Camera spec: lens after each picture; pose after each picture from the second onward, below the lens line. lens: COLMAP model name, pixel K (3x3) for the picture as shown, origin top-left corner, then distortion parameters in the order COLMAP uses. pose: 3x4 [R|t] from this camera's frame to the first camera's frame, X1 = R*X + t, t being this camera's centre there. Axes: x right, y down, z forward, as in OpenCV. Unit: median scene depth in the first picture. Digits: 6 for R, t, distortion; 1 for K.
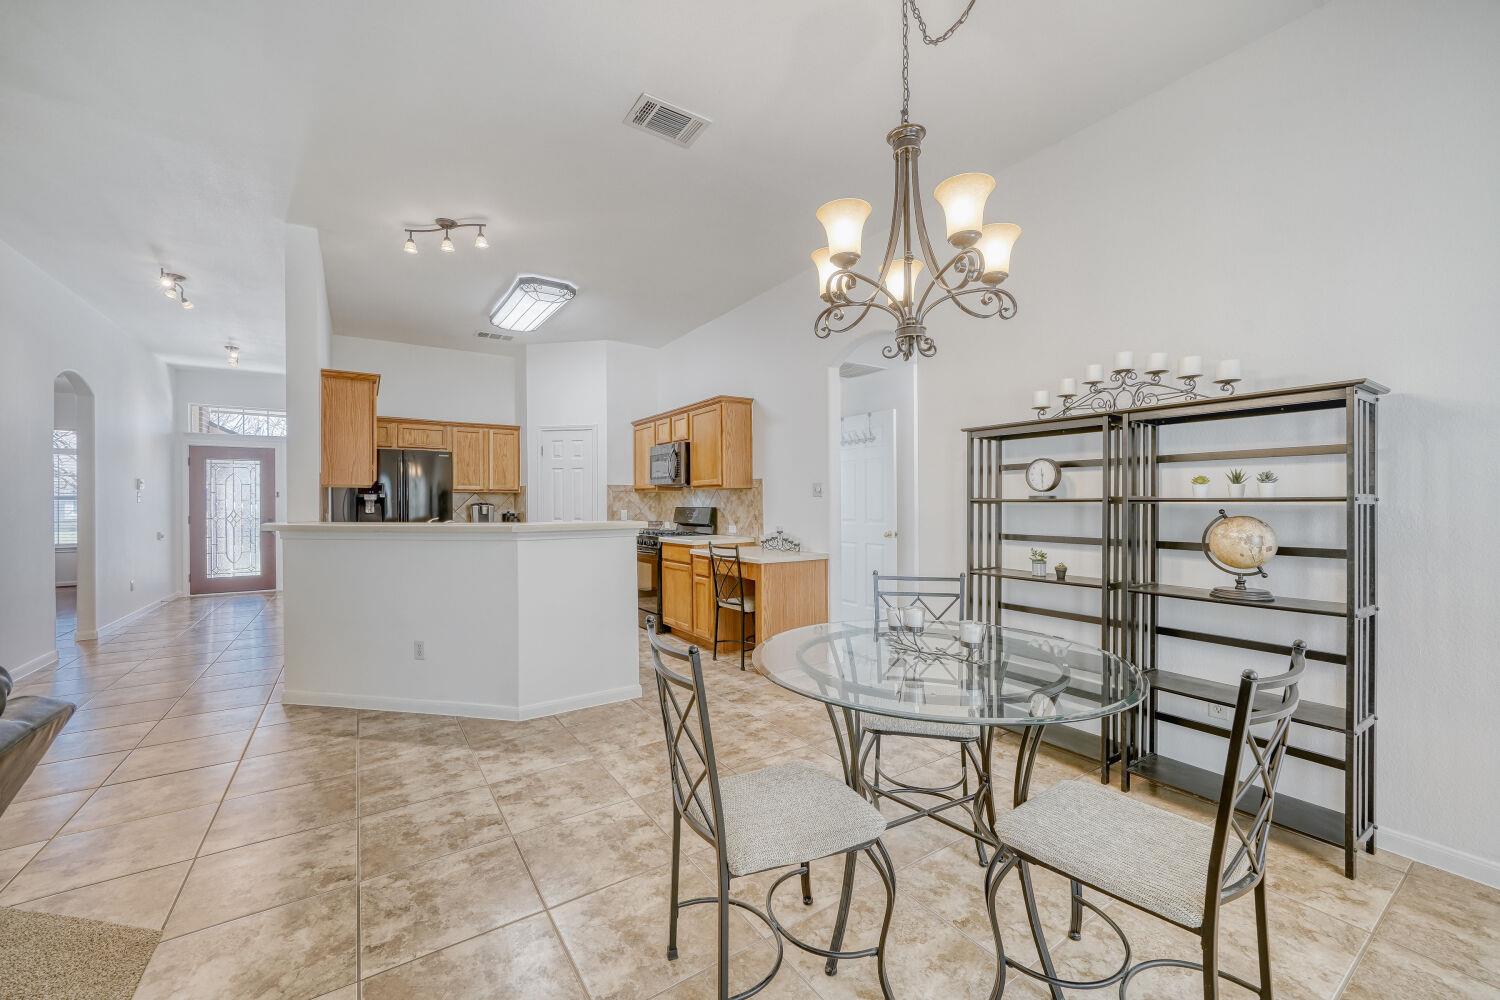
lens RADIAL K [[591.7, 0, 751.8], [0, 591.7, 503.7], [0, 0, 1]] dist [-0.000161, 0.000403]
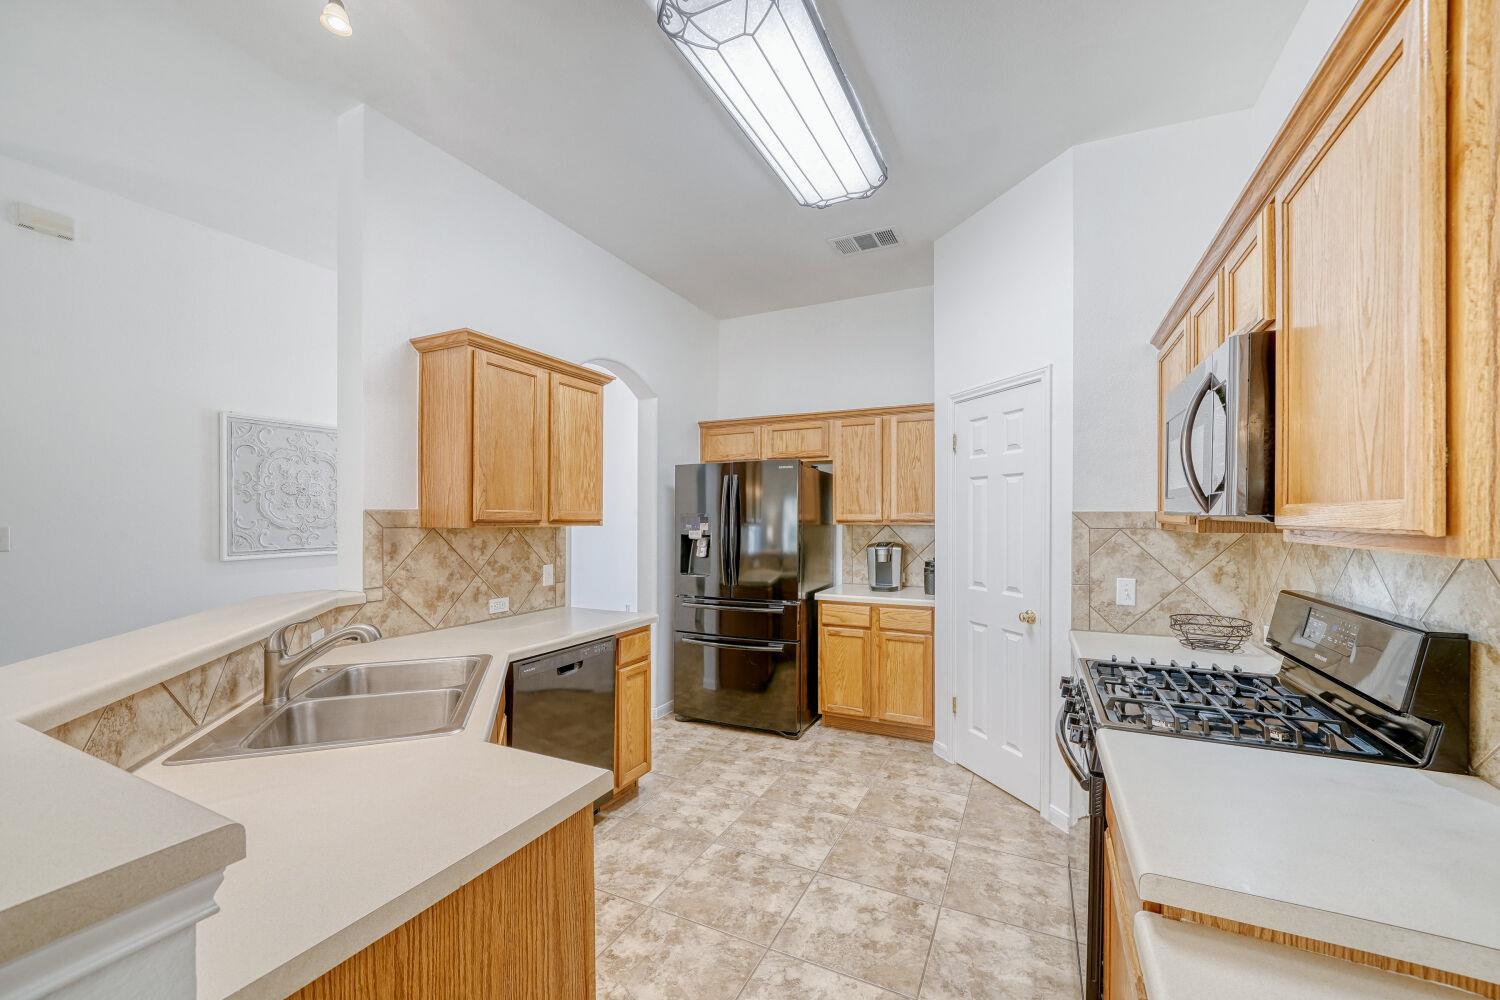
lens RADIAL K [[583.5, 0, 751.5], [0, 583.5, 516.3], [0, 0, 1]] dist [-0.000221, 0.000060]
pose [[0.502268, 0.007162, -0.864682, -0.032680], [-0.002980, 0.999974, 0.006551, -0.070525], [0.864707, -0.000714, 0.502277, 1.388063]]
